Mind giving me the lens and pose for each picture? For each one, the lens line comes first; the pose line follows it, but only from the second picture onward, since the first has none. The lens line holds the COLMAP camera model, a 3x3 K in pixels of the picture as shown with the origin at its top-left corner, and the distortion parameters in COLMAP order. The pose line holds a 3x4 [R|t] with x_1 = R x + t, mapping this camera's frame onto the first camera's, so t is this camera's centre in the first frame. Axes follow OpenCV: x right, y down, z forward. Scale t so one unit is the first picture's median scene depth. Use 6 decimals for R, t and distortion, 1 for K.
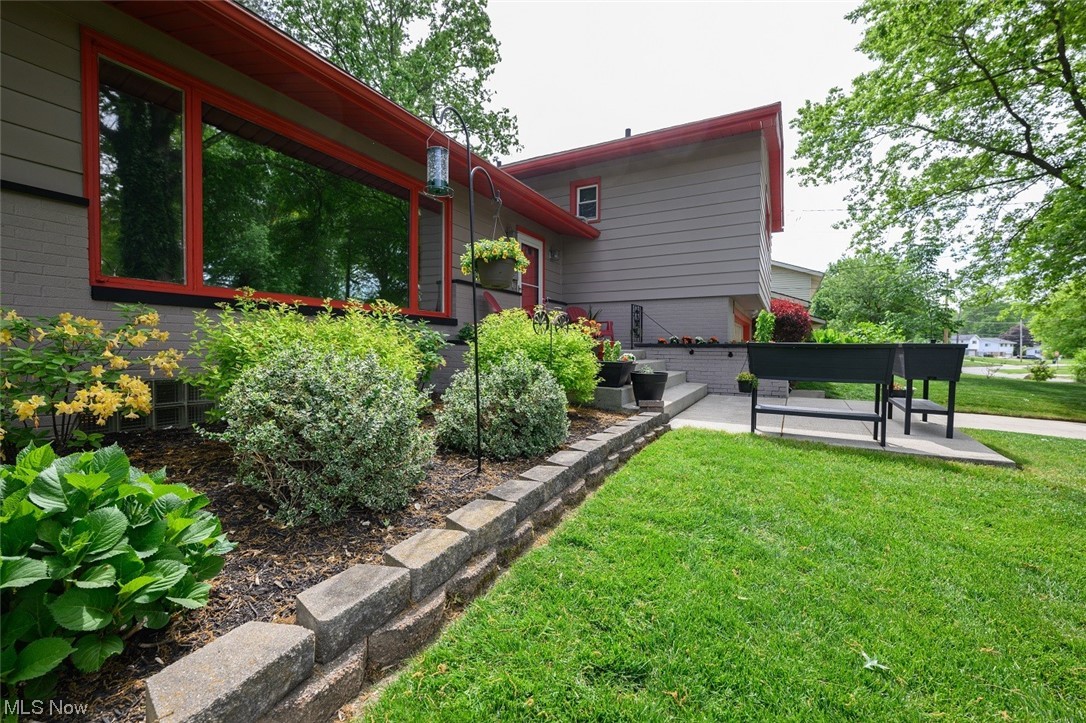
lens RADIAL K [[449.3, 0, 543.6], [0, 449.3, 360.0], [0, 0, 1]] dist [0.020074, 0.003514]
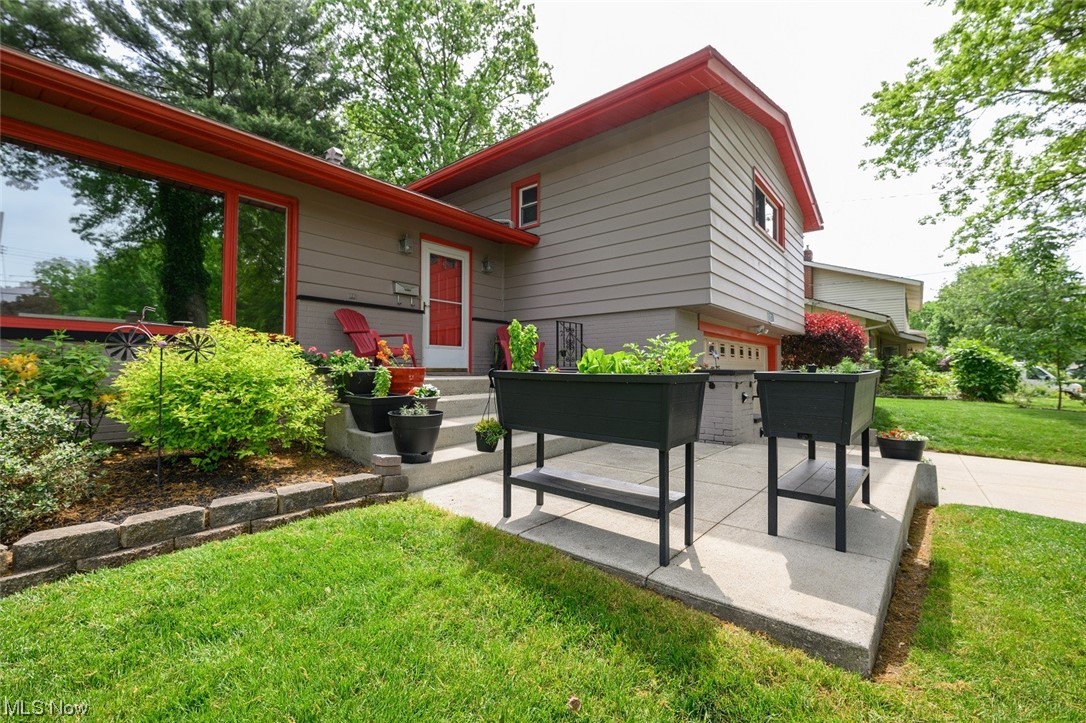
lens RADIAL K [[449.3, 0, 540.6], [0, 449.3, 363.9], [0, 0, 1]] dist [0.020074, 0.003514]
pose [[0.983682, -0.005595, -0.179830, 0.104598], [-0.001194, 0.999291, -0.037620, -0.004401], [0.179913, 0.037221, 0.982978, 0.062581]]
